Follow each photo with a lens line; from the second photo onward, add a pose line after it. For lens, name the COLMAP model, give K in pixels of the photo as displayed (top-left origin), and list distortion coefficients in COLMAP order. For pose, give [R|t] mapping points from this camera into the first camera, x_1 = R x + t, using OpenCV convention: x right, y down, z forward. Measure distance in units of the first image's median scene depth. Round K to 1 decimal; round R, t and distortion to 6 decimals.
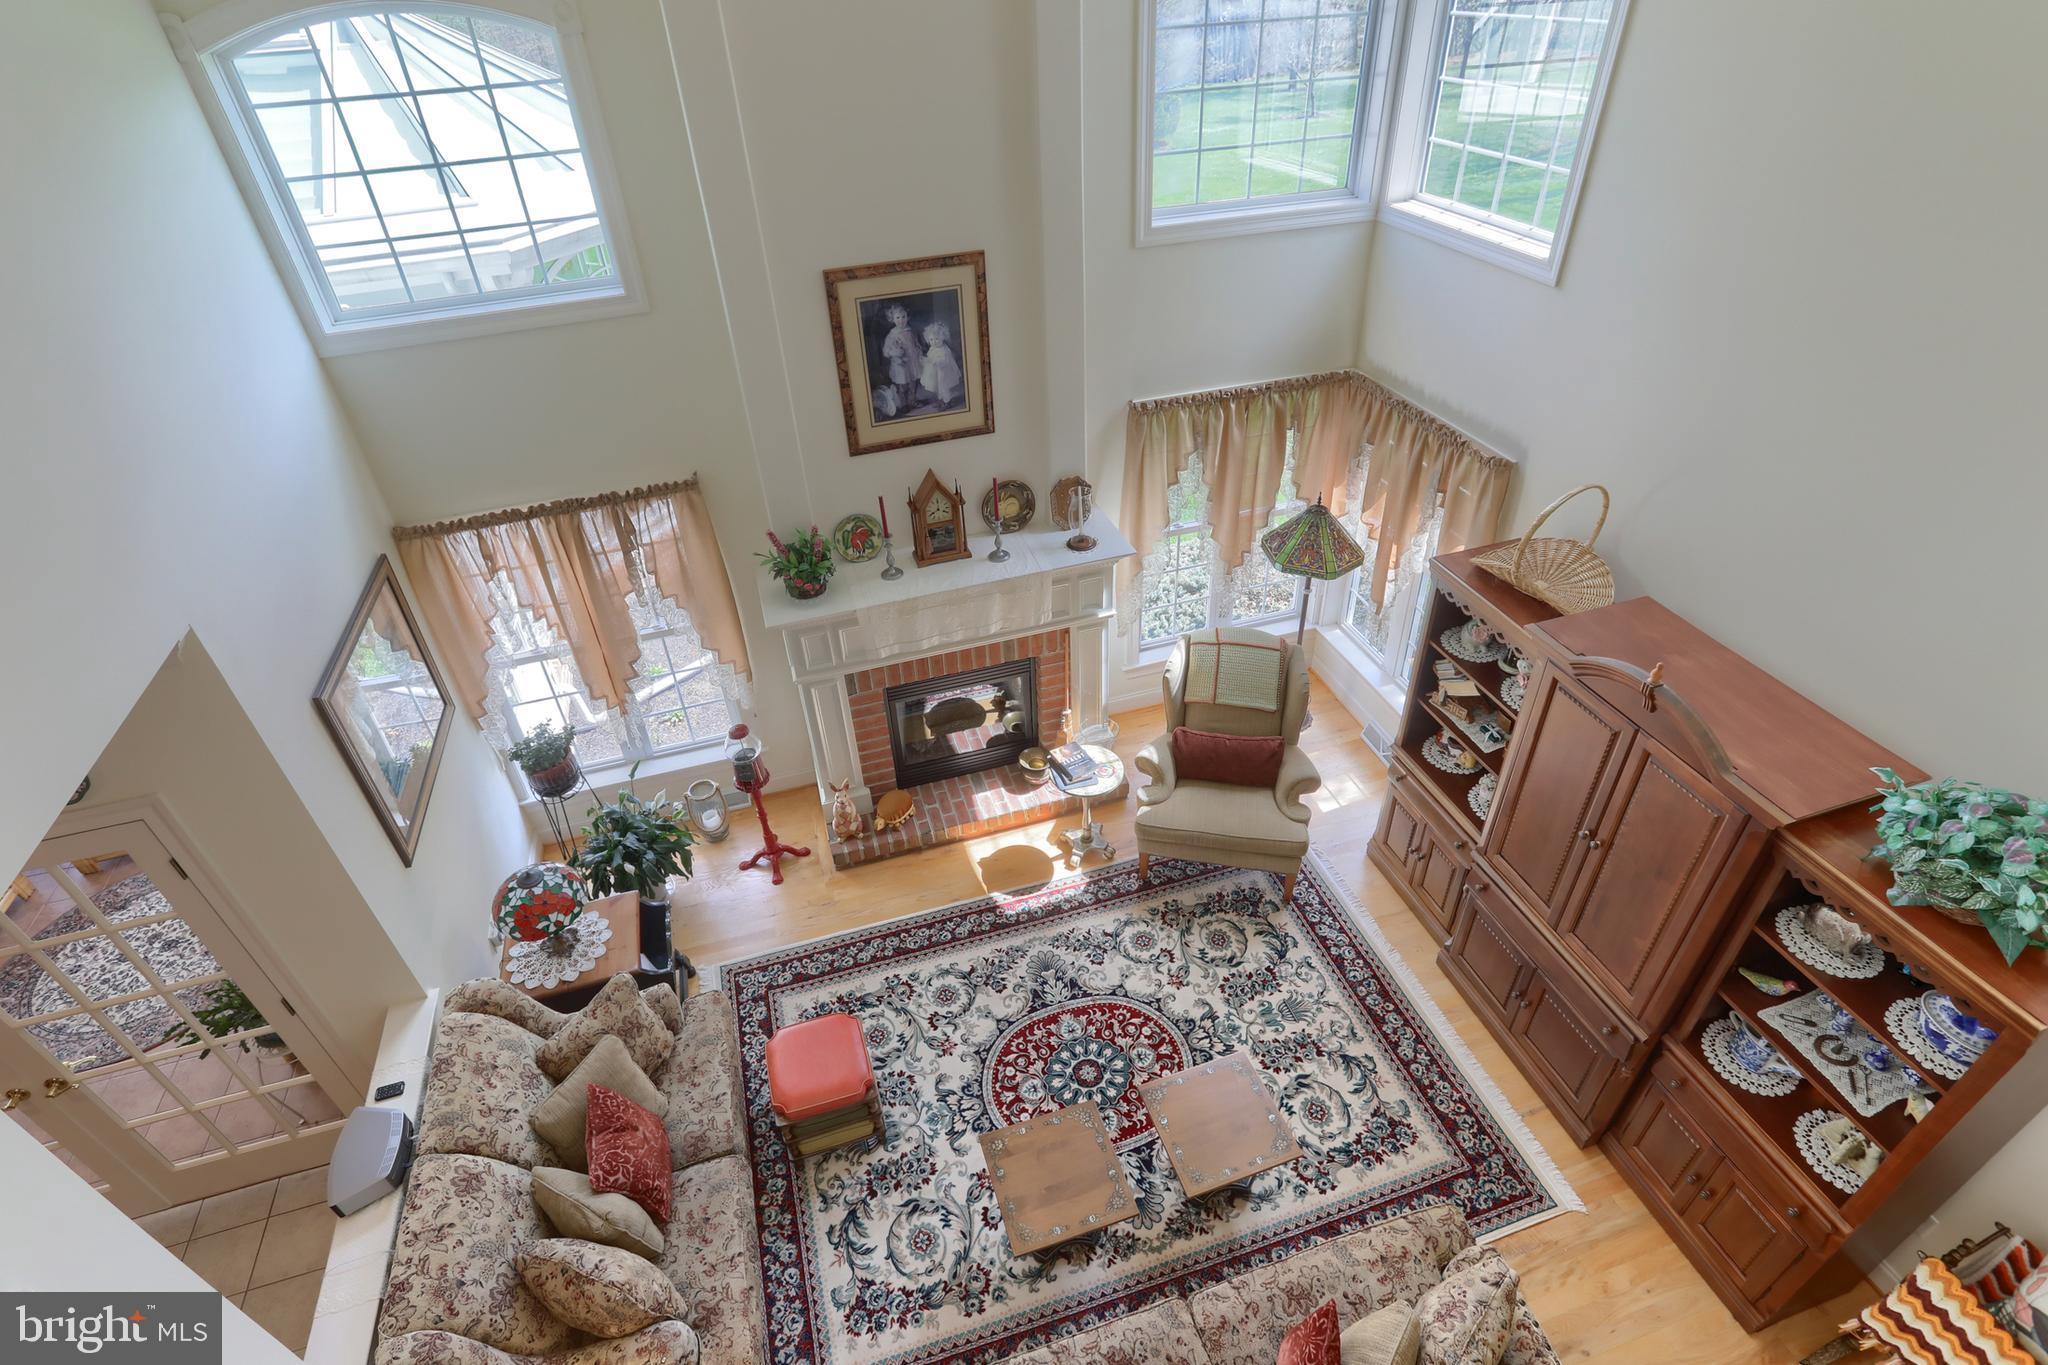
lens RADIAL K [[1006.9, 0, 1022.3], [0, 1006.9, 682.0], [0, 0, 1]] dist [-0.035653, 0.014101]
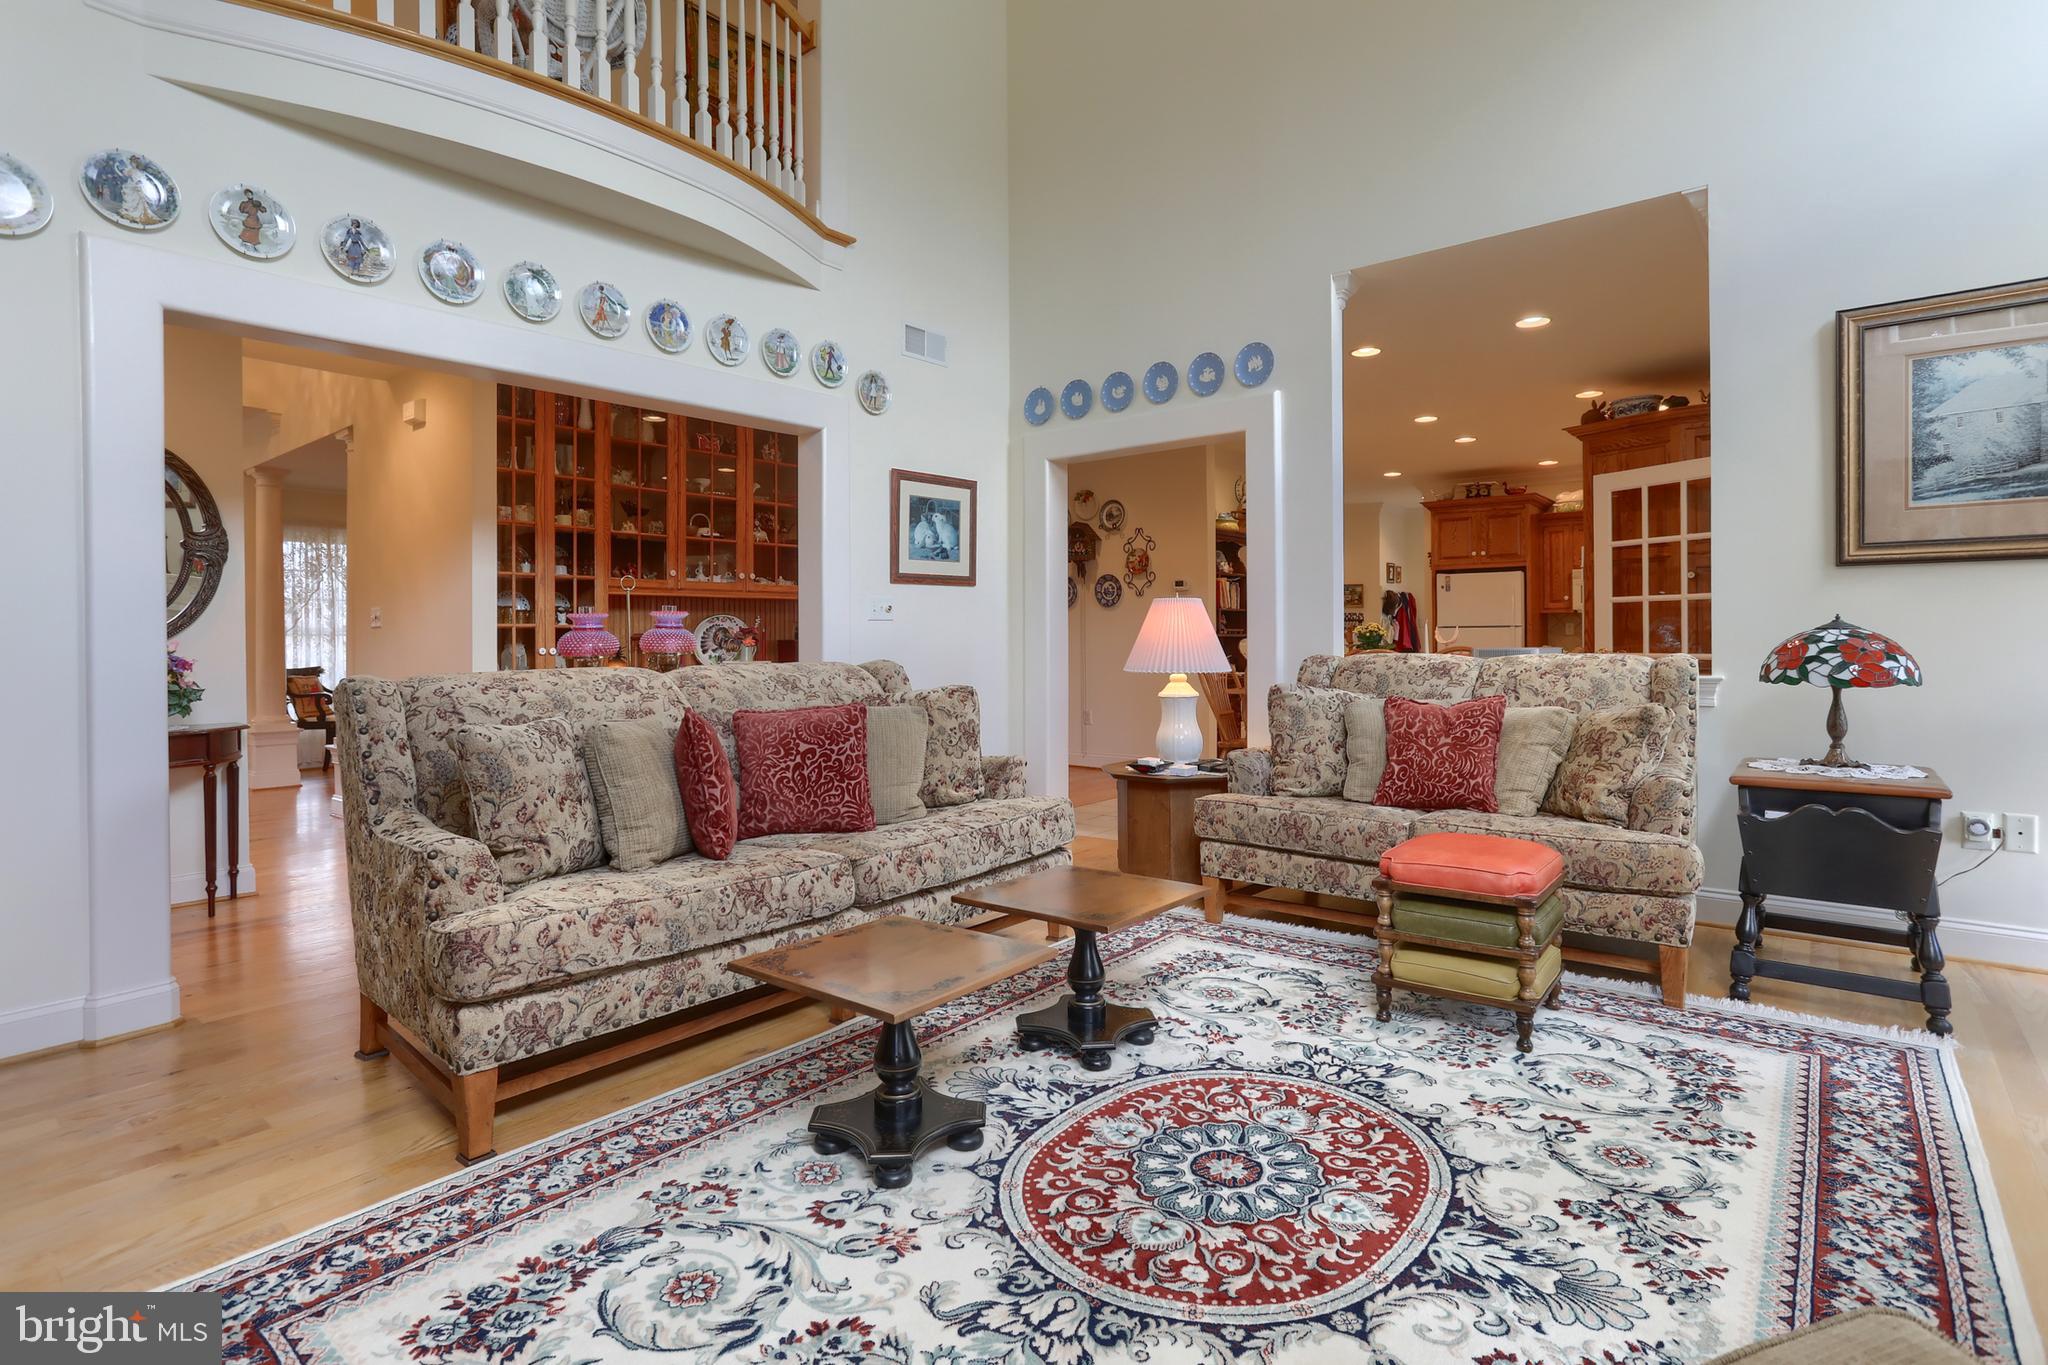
lens RADIAL K [[1006.9, 0, 1023.0], [0, 1006.9, 626.1], [0, 0, 1]] dist [-0.035653, 0.014101]
pose [[-0.829143, 0.045078, -0.557216, 0.361739], [-0.299008, 0.806428, 0.510164, 0.005316], [0.472352, 0.589611, -0.655166, 1.077988]]
